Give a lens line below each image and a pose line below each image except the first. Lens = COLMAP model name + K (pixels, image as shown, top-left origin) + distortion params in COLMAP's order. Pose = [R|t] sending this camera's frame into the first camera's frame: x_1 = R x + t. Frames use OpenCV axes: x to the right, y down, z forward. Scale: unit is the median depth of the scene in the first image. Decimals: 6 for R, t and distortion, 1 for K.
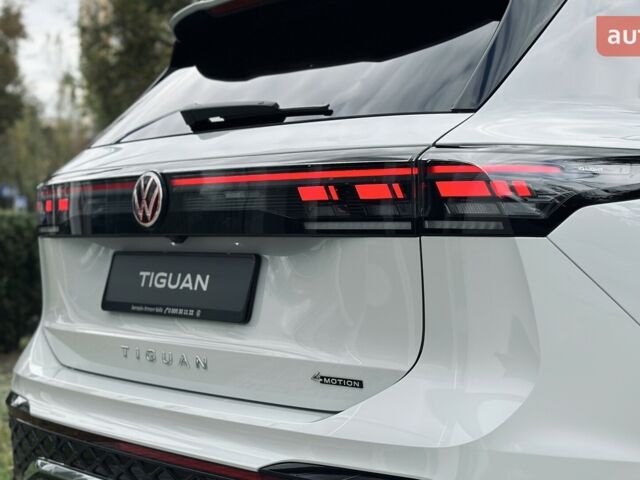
lens RADIAL K [[1253.8, 0, 320.4], [0, 1253.8, 237.7], [0, 0, 1]] dist [0.063446, 0.000000]
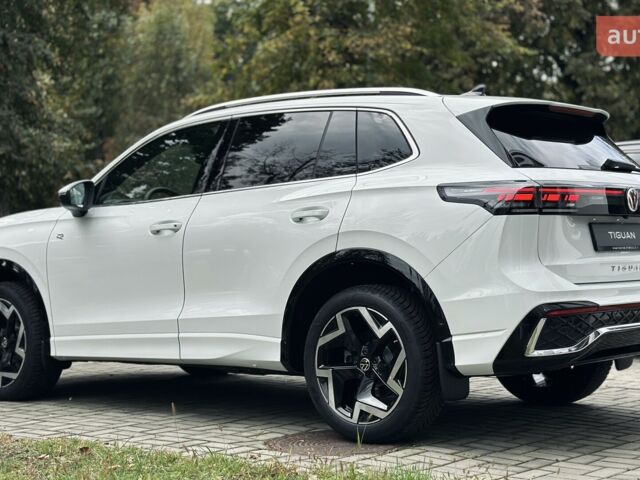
lens RADIAL K [[1253.8, 0, 319.9], [0, 1253.8, 240.0], [0, 0, 1]] dist [0.063446, 0.000000]
pose [[-0.192706, -0.007488, 0.981228, -2.341868], [0.001859, 0.999966, 0.007996, 0.024195], [-0.981255, 0.003365, -0.192685, 2.035949]]
